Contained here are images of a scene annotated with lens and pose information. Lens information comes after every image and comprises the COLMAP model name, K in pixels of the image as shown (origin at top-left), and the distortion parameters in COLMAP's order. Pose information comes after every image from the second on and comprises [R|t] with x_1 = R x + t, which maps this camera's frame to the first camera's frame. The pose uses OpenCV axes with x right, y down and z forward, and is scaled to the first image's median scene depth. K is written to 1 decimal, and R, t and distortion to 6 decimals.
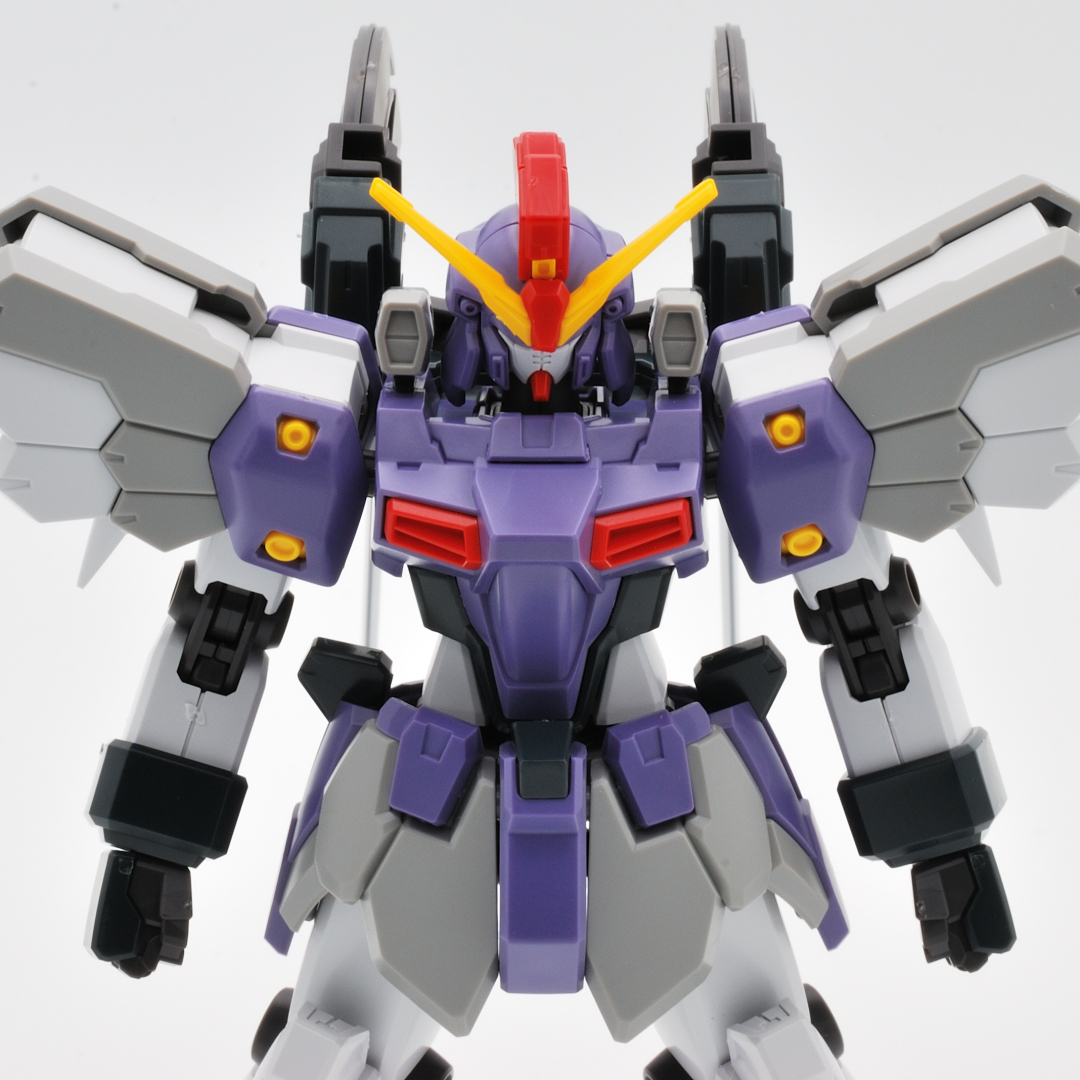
lens RADIAL K [[3784.5, 0, 540.0], [0, 3784.5, 540.0], [0, 0, 1]] dist [-0.035679, -1.736428]
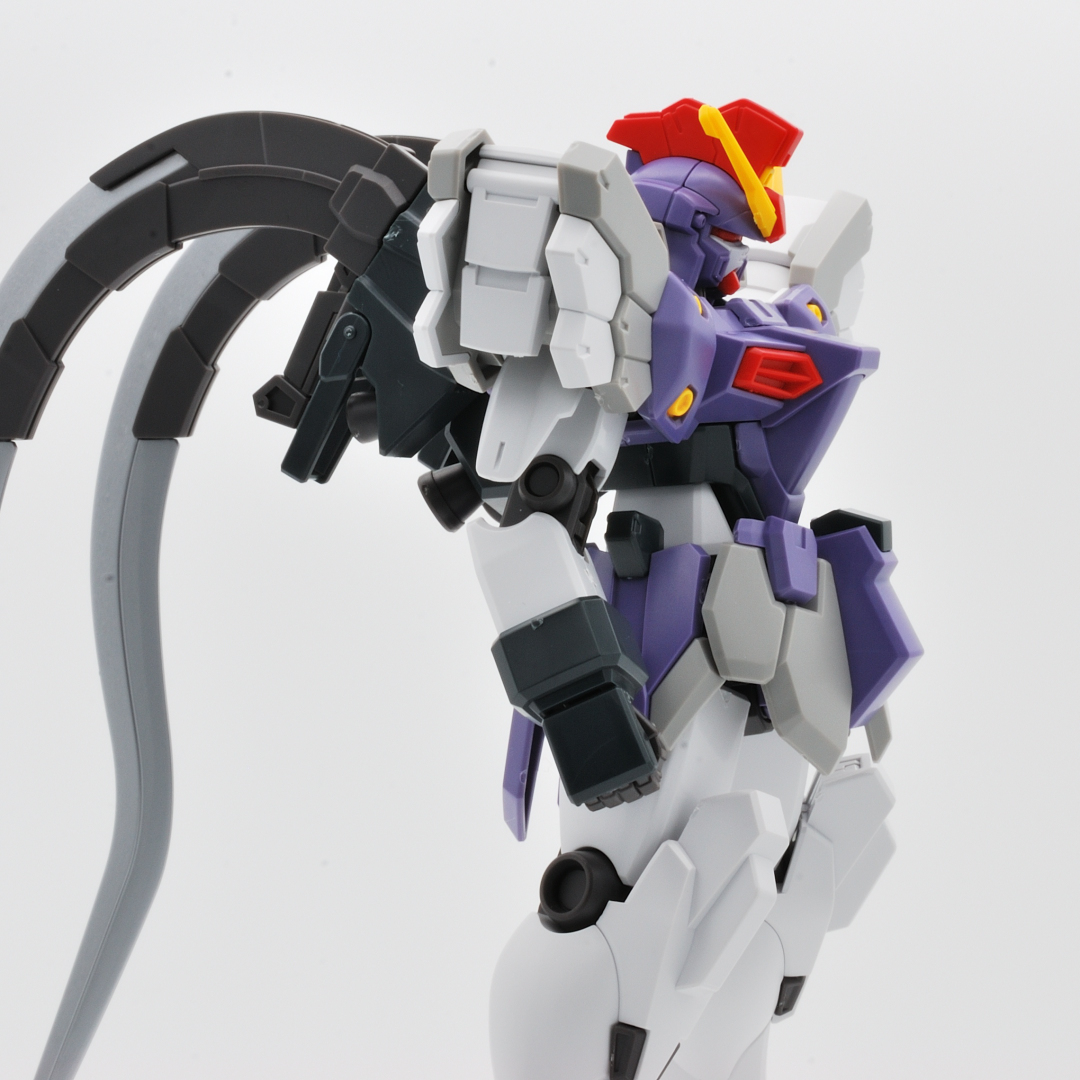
lens RADIAL K [[3784.5, 0, 540.0], [0, 3784.5, 540.0], [0, 0, 1]] dist [-0.035679, -1.736428]
pose [[0.381685, -0.023858, 0.923985, -1.235369], [0.314784, 0.943262, -0.105677, 0.161402], [-0.869039, 0.331191, 0.367539, 0.601986]]
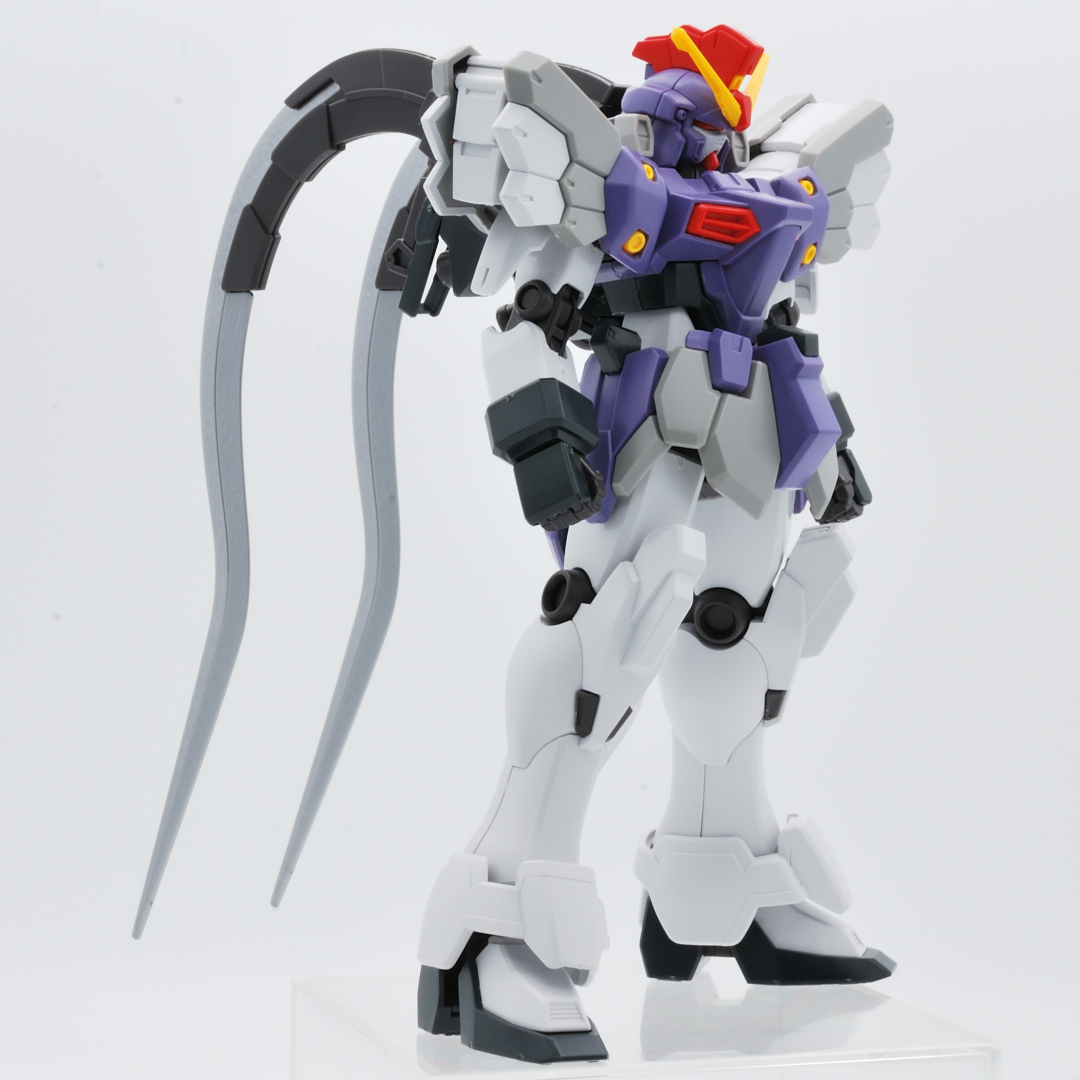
lens RADIAL K [[3784.5, 0, 540.0], [0, 3784.5, 540.0], [0, 0, 1]] dist [-0.035679, -1.736428]
pose [[0.621797, -0.008541, 0.783132, -1.437594], [0.261951, 0.944618, -0.197684, 0.456561], [-0.738072, 0.328062, 0.589598, 0.069739]]
